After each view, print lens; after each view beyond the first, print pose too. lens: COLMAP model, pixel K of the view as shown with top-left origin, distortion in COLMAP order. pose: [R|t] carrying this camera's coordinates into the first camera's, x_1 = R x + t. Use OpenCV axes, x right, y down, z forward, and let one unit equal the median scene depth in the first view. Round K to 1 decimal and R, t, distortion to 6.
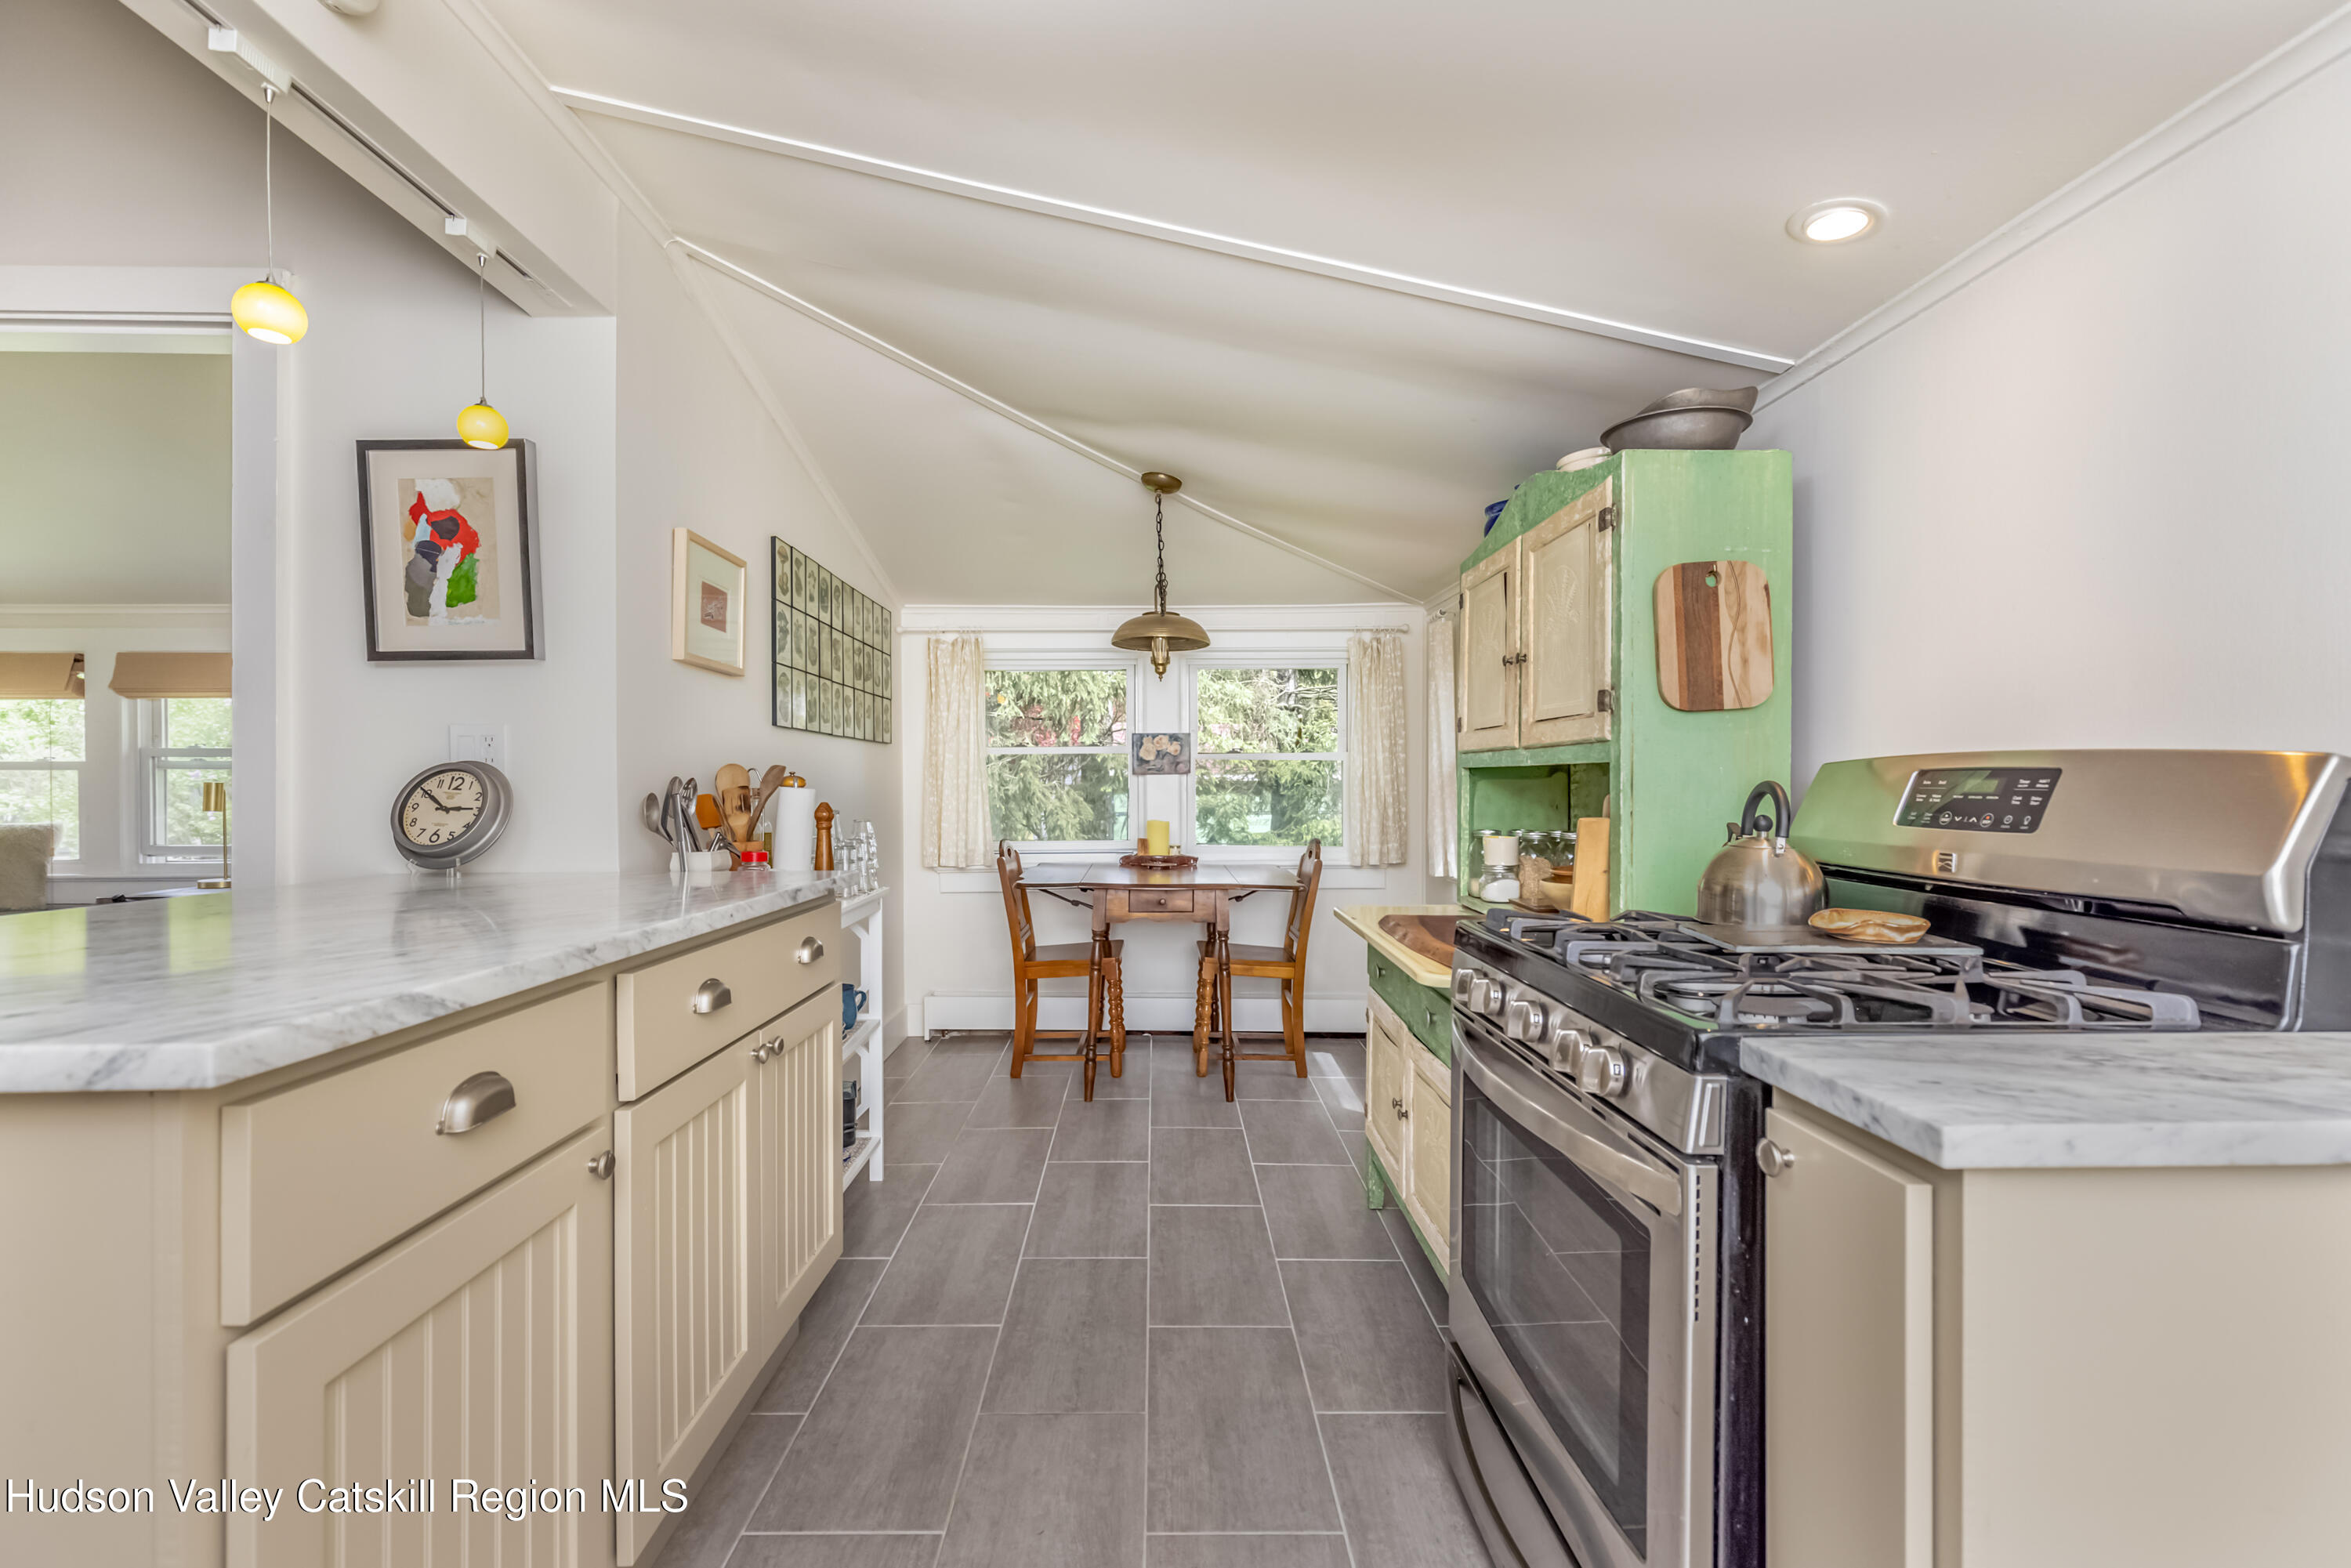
lens RADIAL K [[1104.7, 0, 1154.9], [0, 1104.7, 777.6], [0, 0, 1]] dist [0.002738, -0.002416]
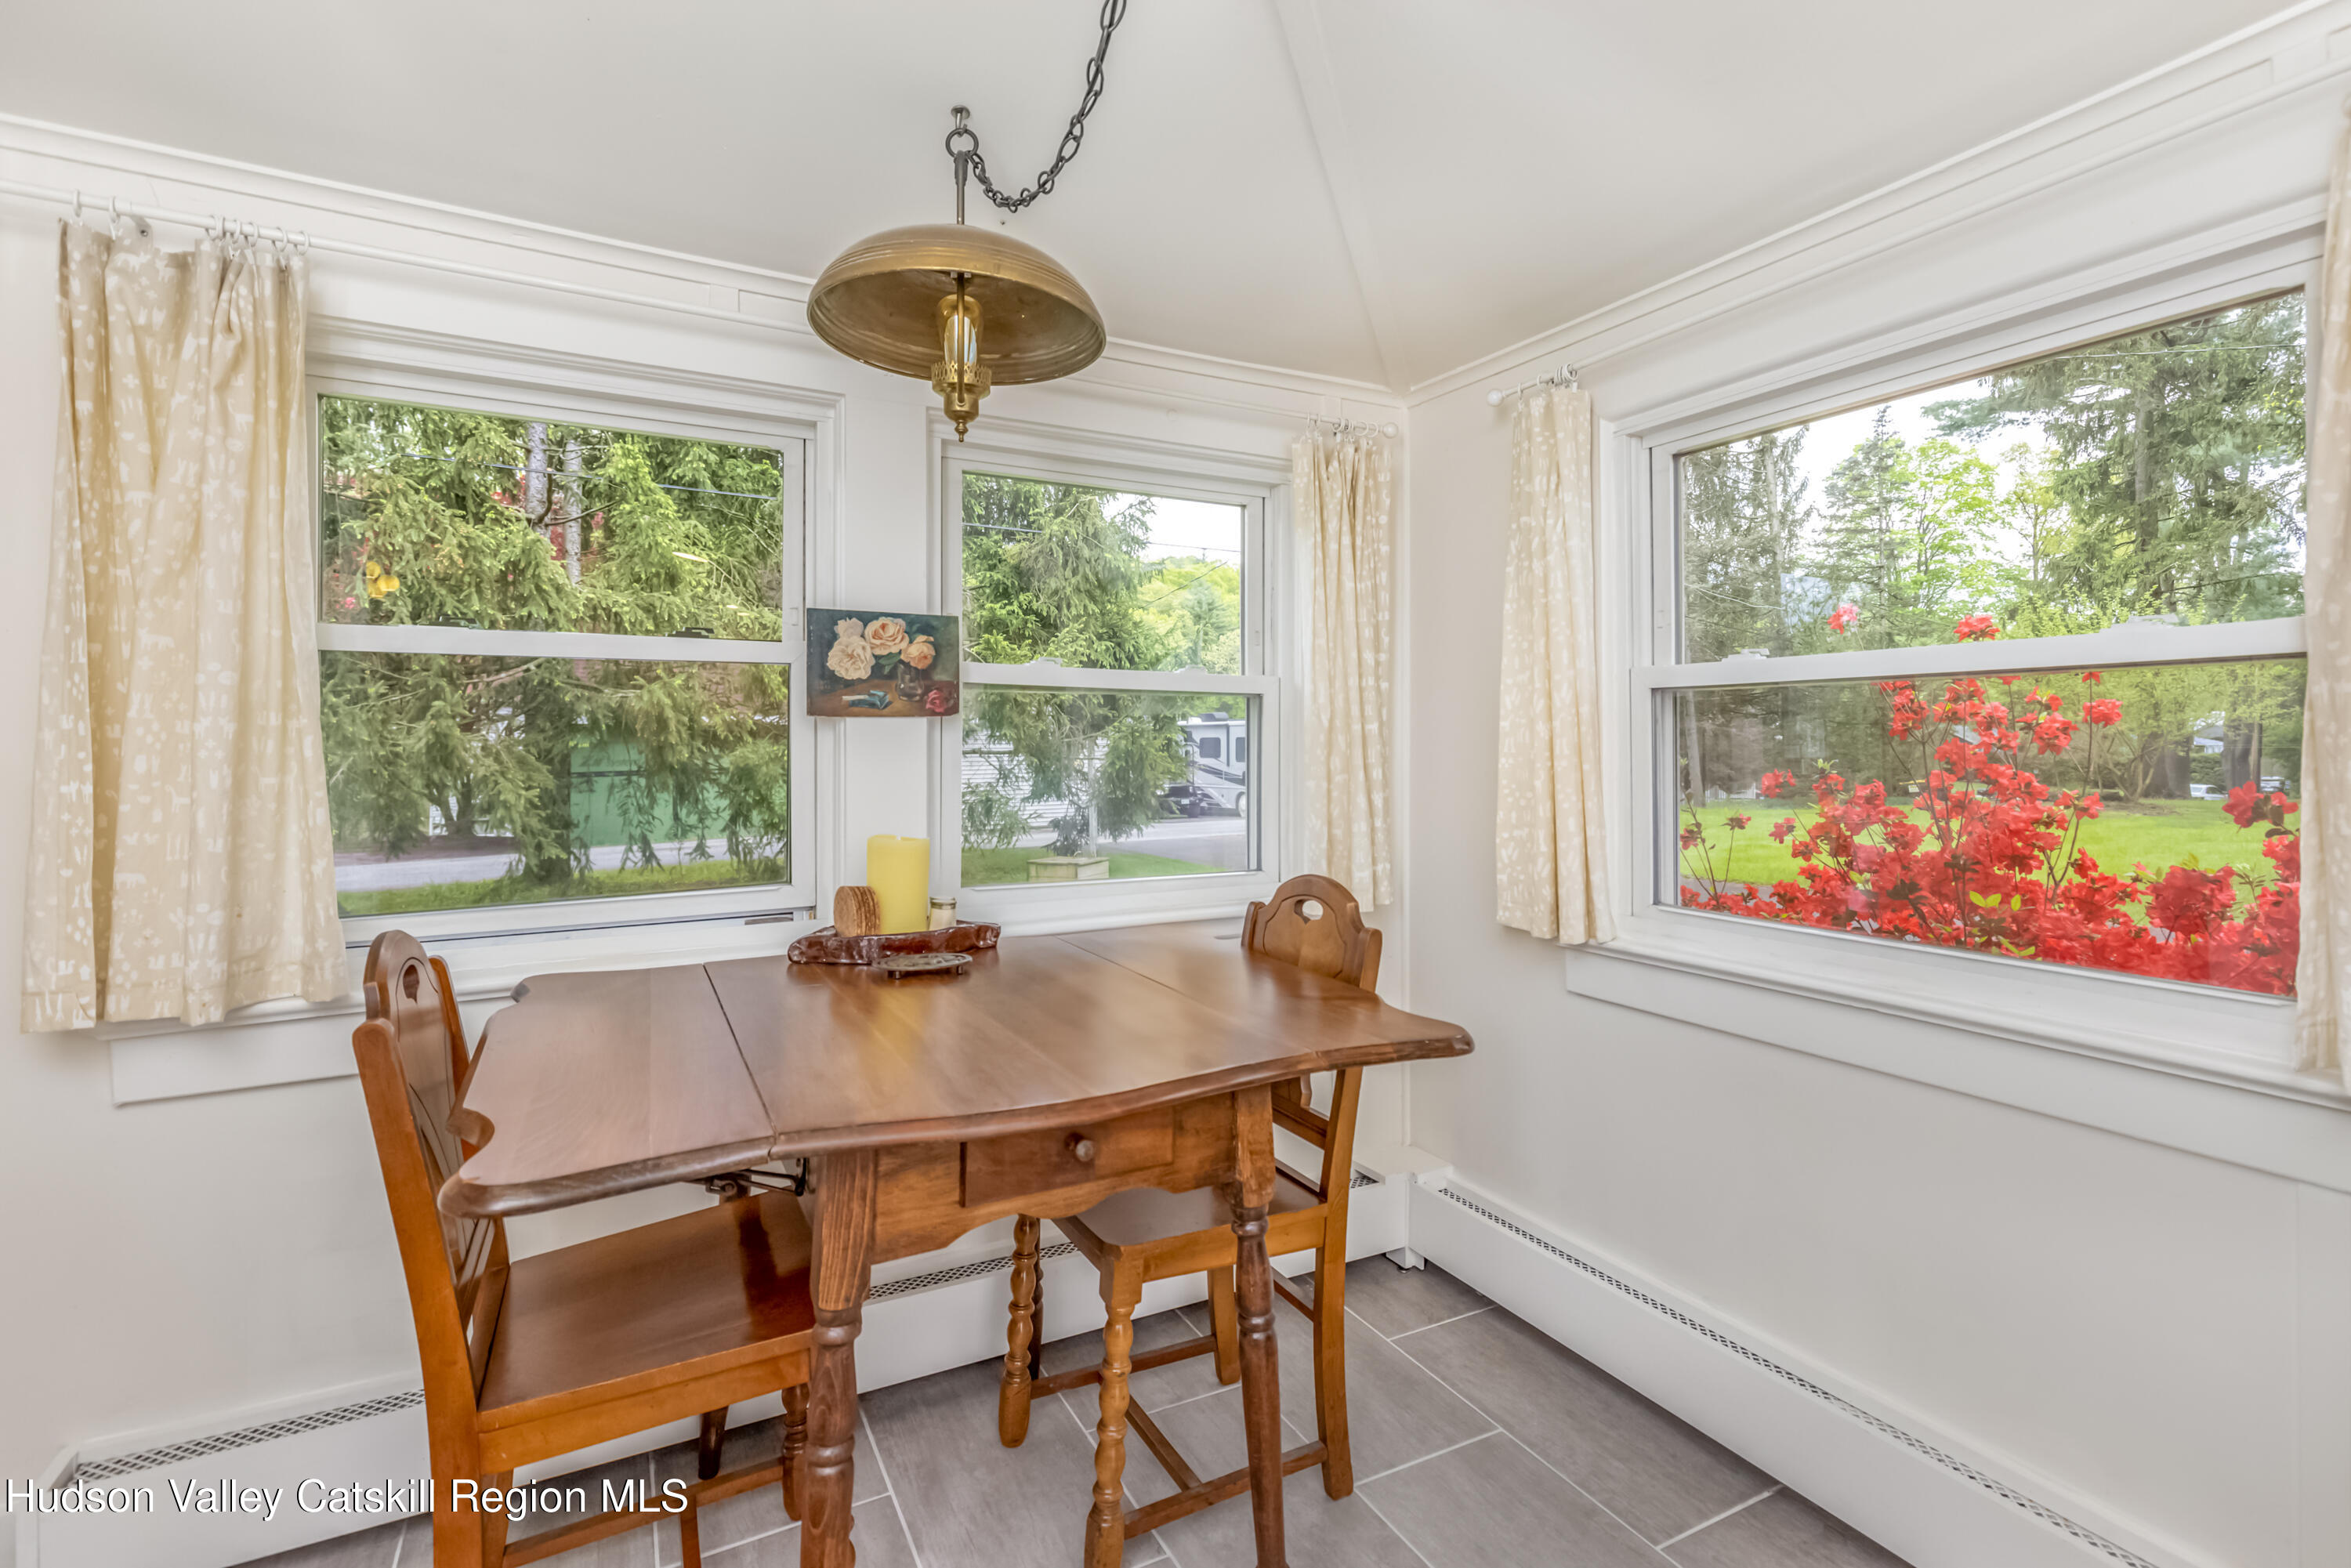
lens RADIAL K [[1104.7, 0, 1246.0], [0, 1104.7, 732.4], [0, 0, 1]] dist [0.002738, -0.002416]
pose [[0.867544, 0.006794, 0.497314, -0.079293], [-0.007309, 0.999973, -0.000911, 0.002527], [-0.497307, -0.002844, 0.867570, 0.591011]]
